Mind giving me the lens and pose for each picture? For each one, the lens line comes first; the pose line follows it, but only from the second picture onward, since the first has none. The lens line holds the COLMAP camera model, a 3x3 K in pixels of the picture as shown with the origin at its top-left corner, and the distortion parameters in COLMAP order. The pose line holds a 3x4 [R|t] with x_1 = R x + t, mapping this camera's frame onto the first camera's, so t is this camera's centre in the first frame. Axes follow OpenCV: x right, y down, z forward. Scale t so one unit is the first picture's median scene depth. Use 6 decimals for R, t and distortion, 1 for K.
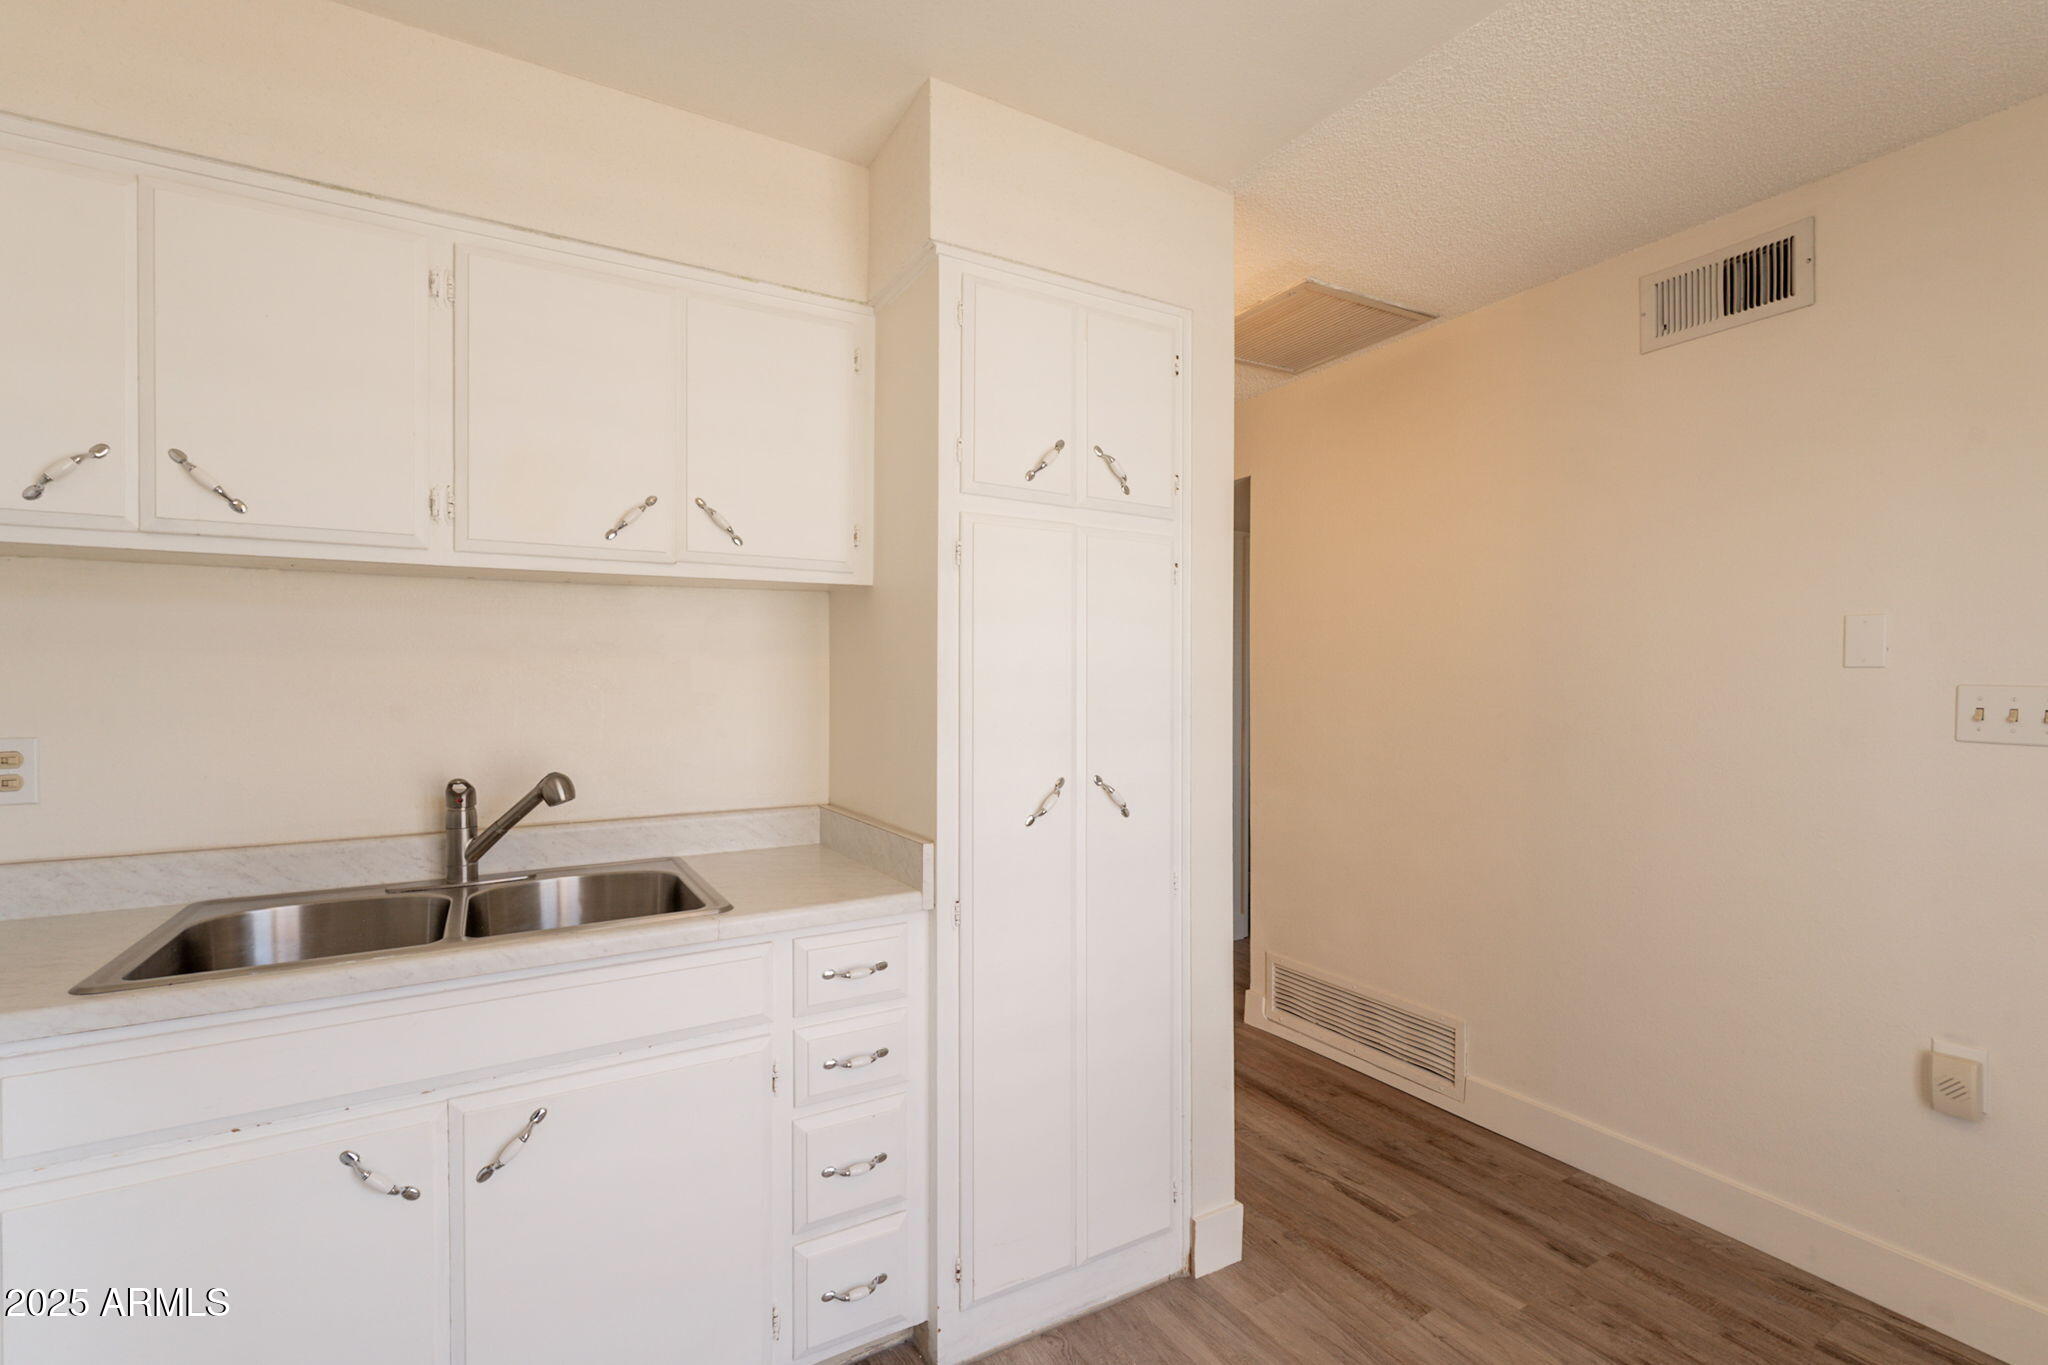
lens RADIAL K [[892.9, 0, 1033.7], [0, 892.9, 700.0], [0, 0, 1]] dist [-0.002481, 0.000250]
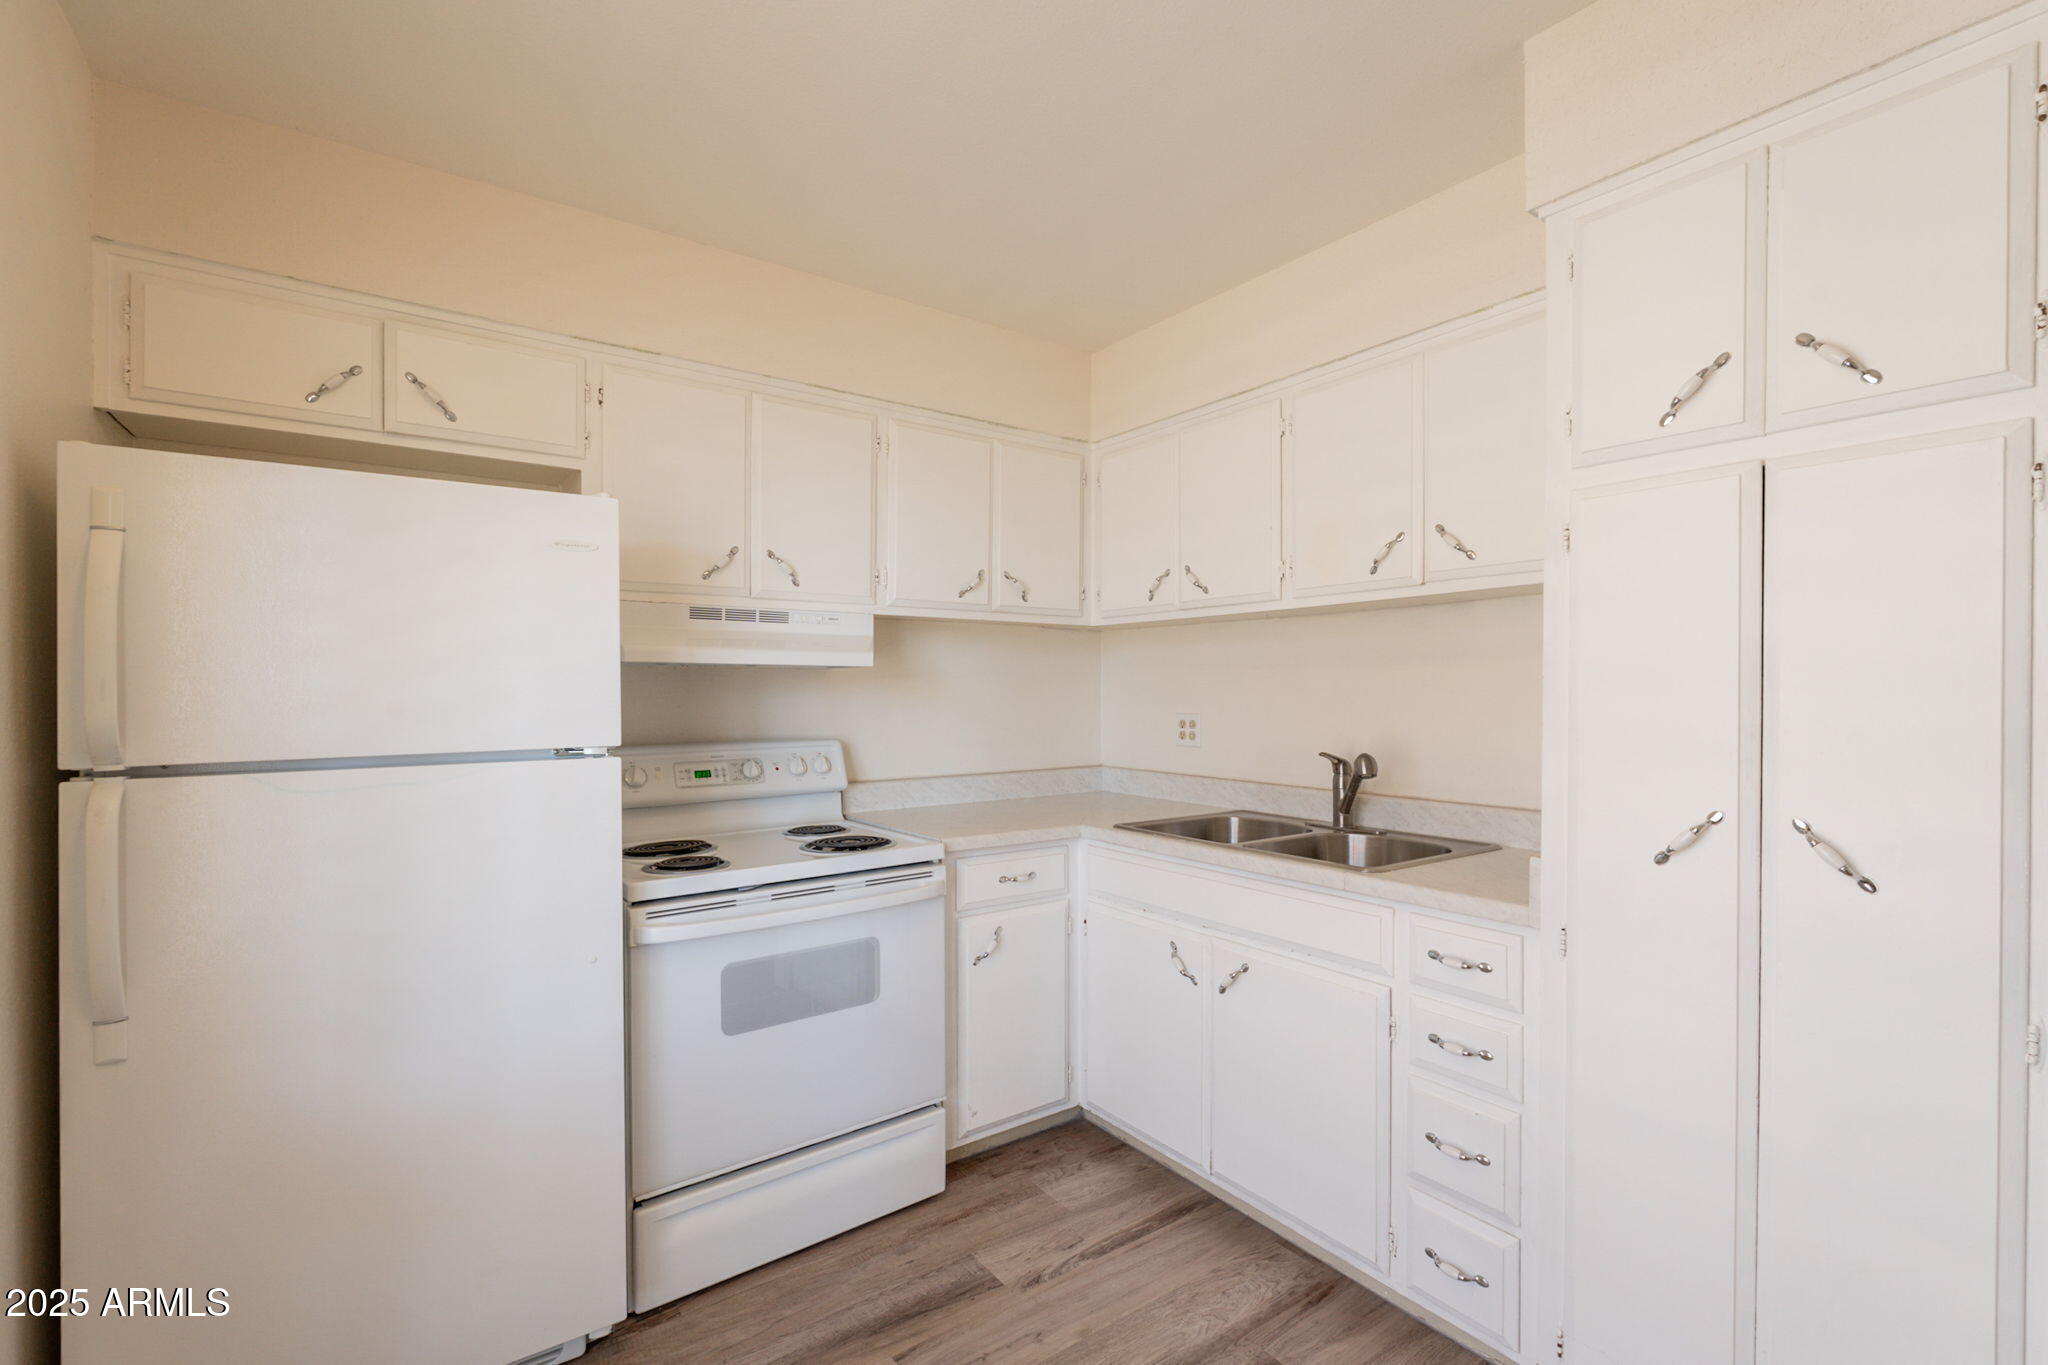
lens RADIAL K [[892.9, 0, 1028.4], [0, 892.9, 691.3], [0, 0, 1]] dist [-0.002481, 0.000250]
pose [[0.095140, 0.002260, -0.995461, 0.714716], [-0.012985, 0.999915, 0.001029, -0.004895], [0.995379, 0.012828, 0.095161, 0.363800]]
